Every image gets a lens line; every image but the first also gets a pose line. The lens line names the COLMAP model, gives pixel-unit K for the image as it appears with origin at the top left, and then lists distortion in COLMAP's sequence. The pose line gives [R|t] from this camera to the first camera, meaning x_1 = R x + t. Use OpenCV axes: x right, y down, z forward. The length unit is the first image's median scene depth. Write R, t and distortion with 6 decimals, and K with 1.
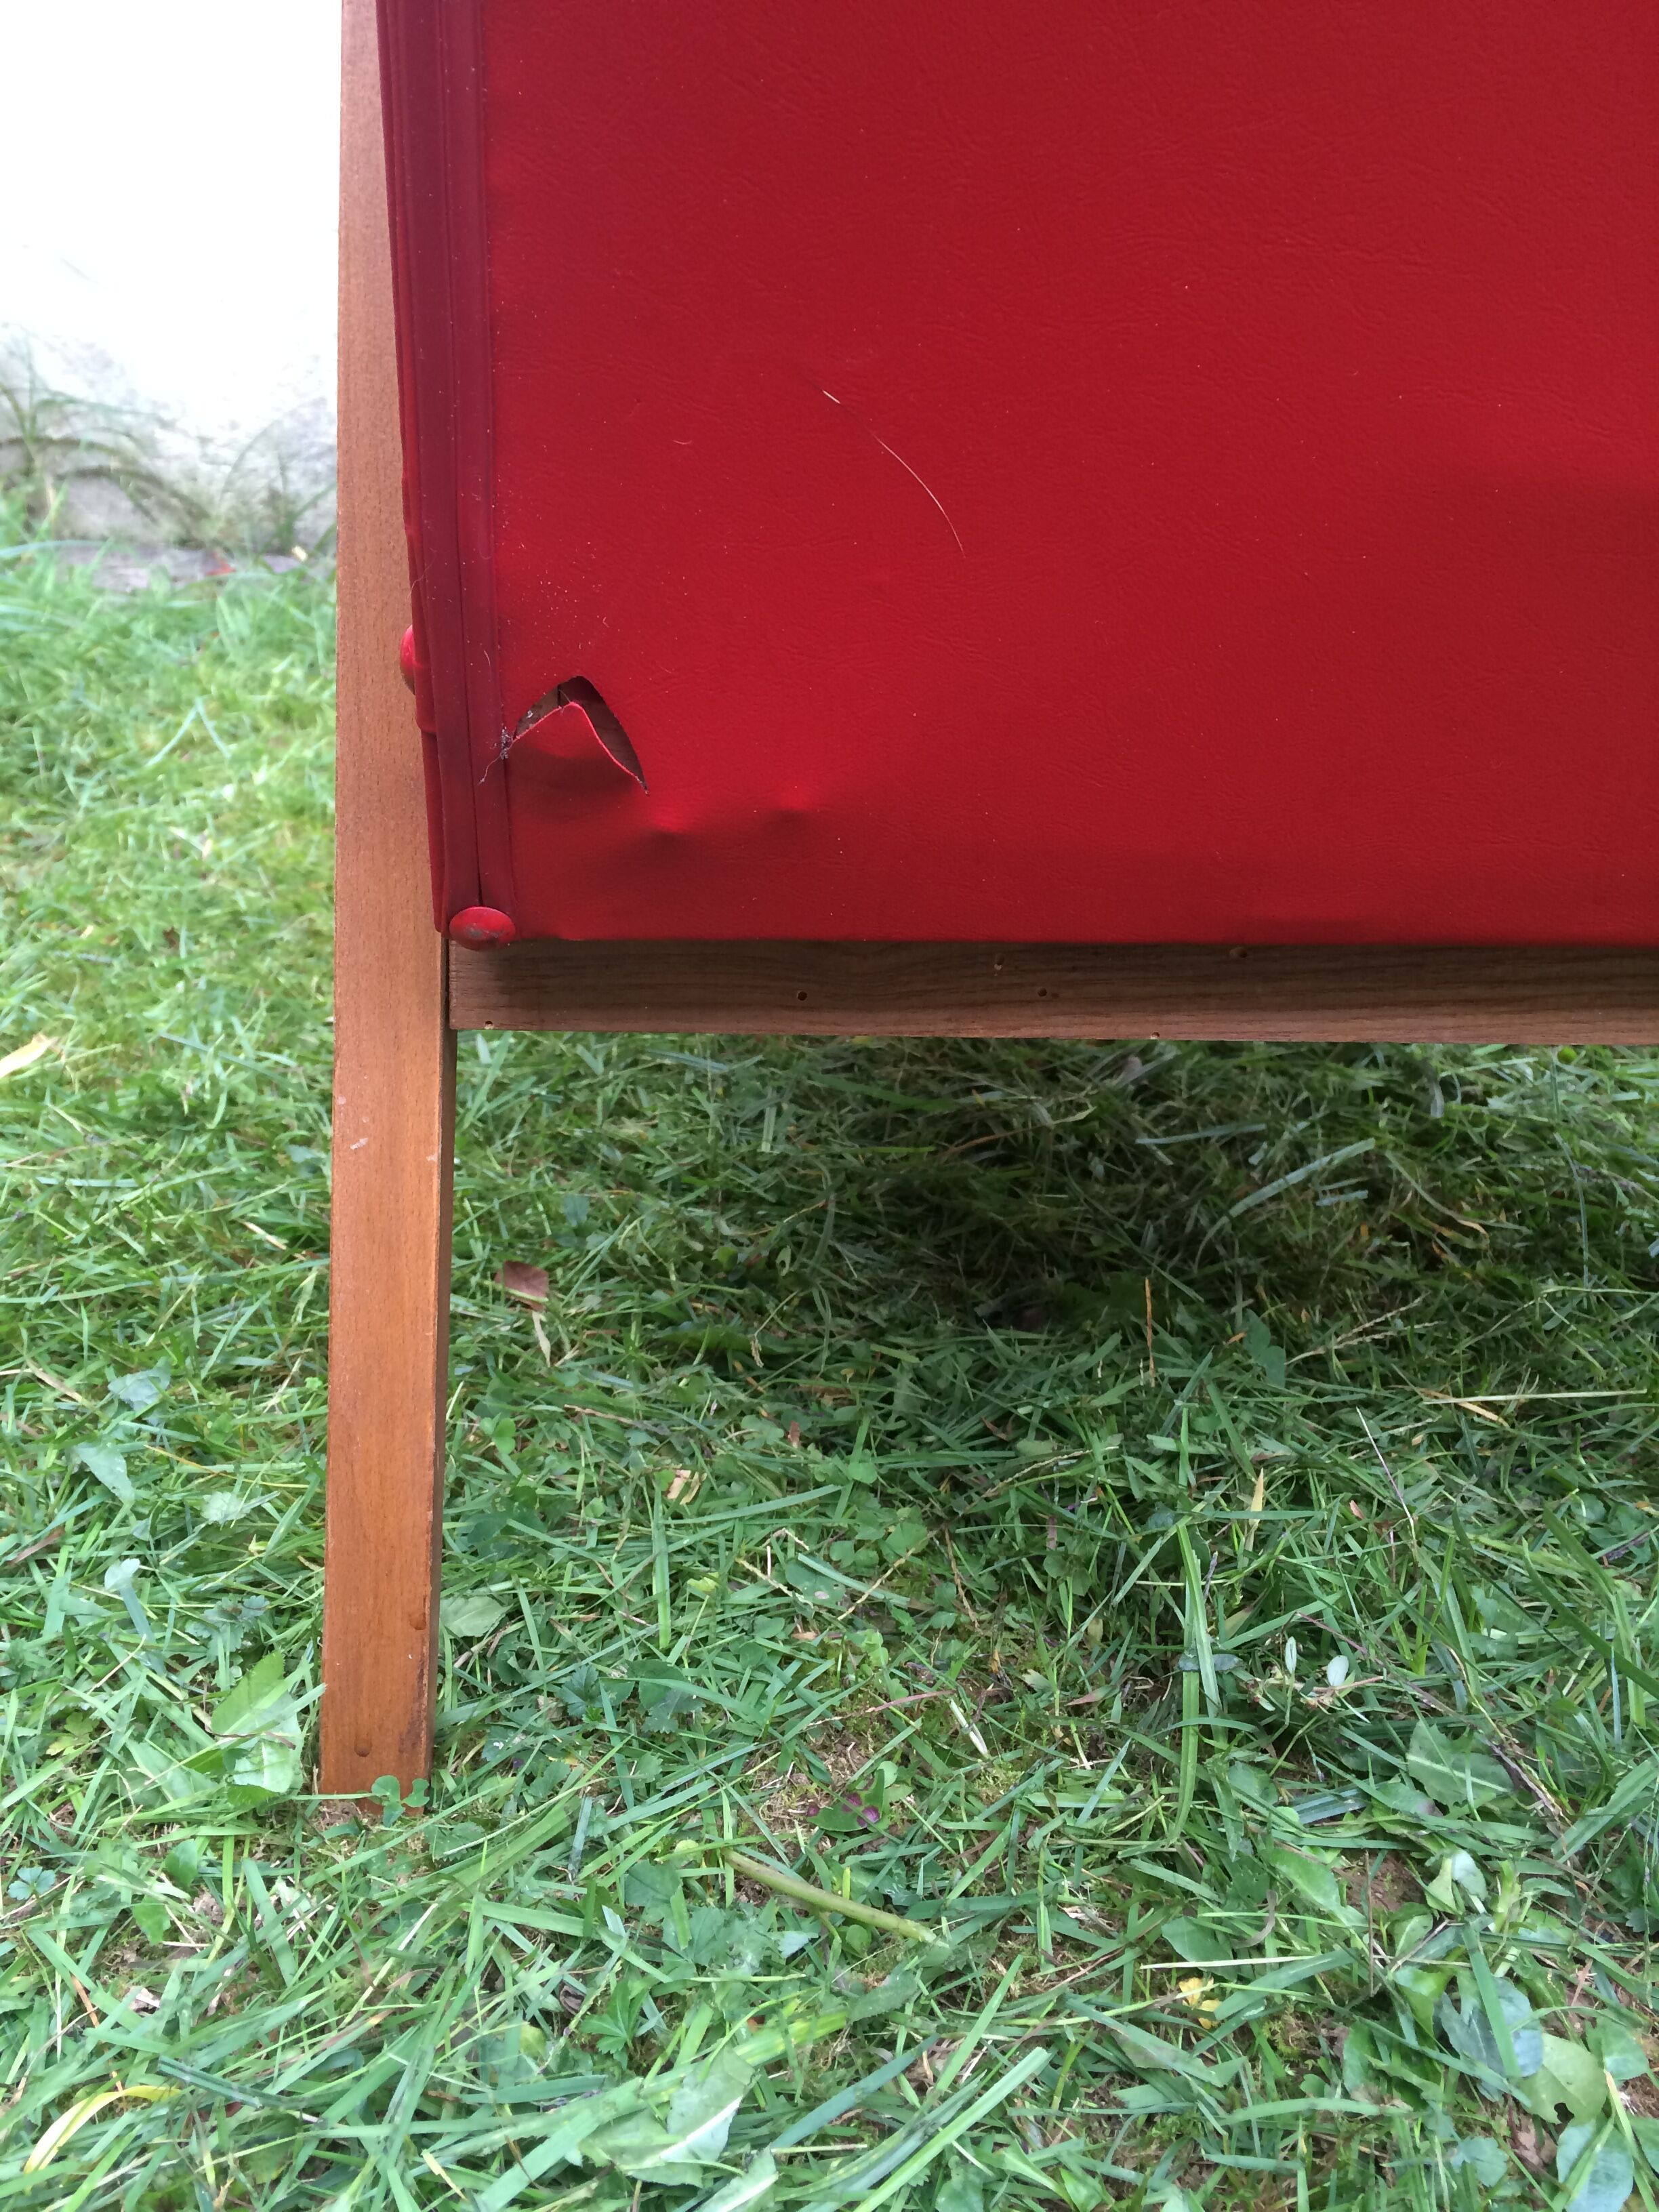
lens RADIAL K [[1900.1, 0, 835.5], [0, 1900.1, 1101.4], [0, 0, 1]] dist [0.078828, -0.115462]
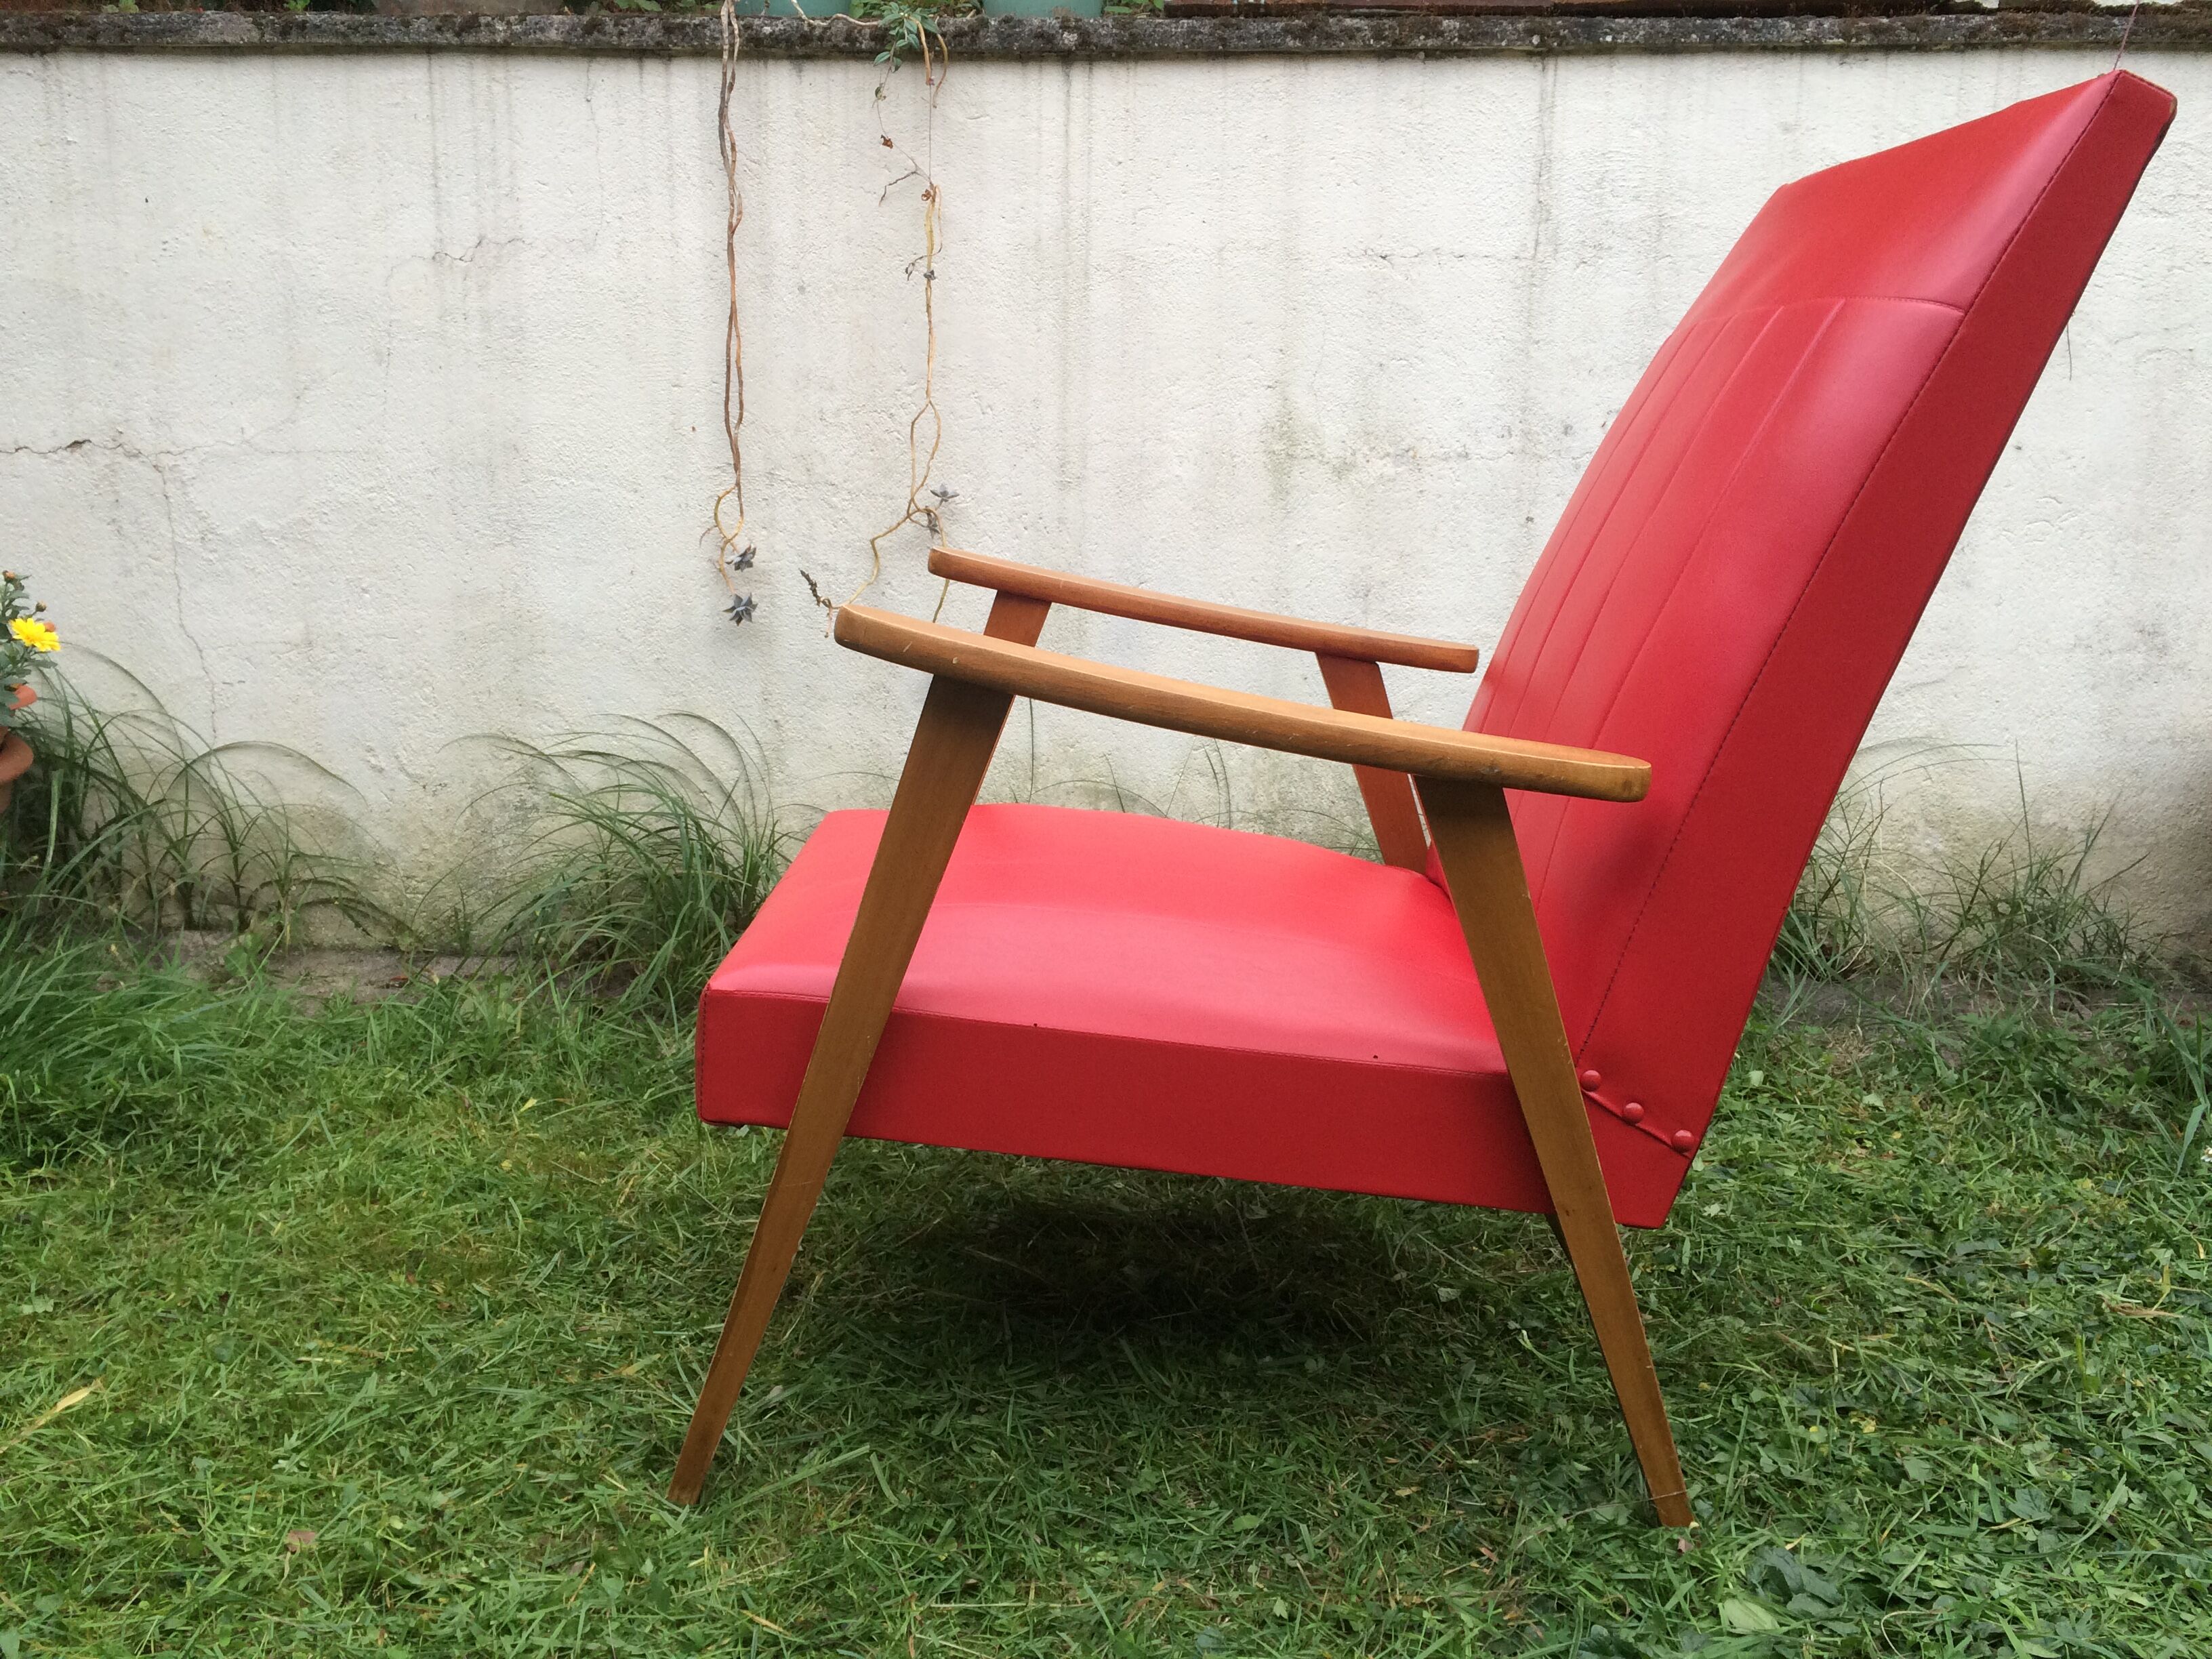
lens RADIAL K [[1900.1, 0, 1109.2], [0, 1900.1, 826.1], [0, 0, 1]] dist [0.078828, -0.115462]
pose [[0.997447, -0.017287, -0.069281, 0.785743], [0.000162, 0.970799, -0.239894, -0.133101], [0.071405, 0.239270, 0.968324, -0.905834]]
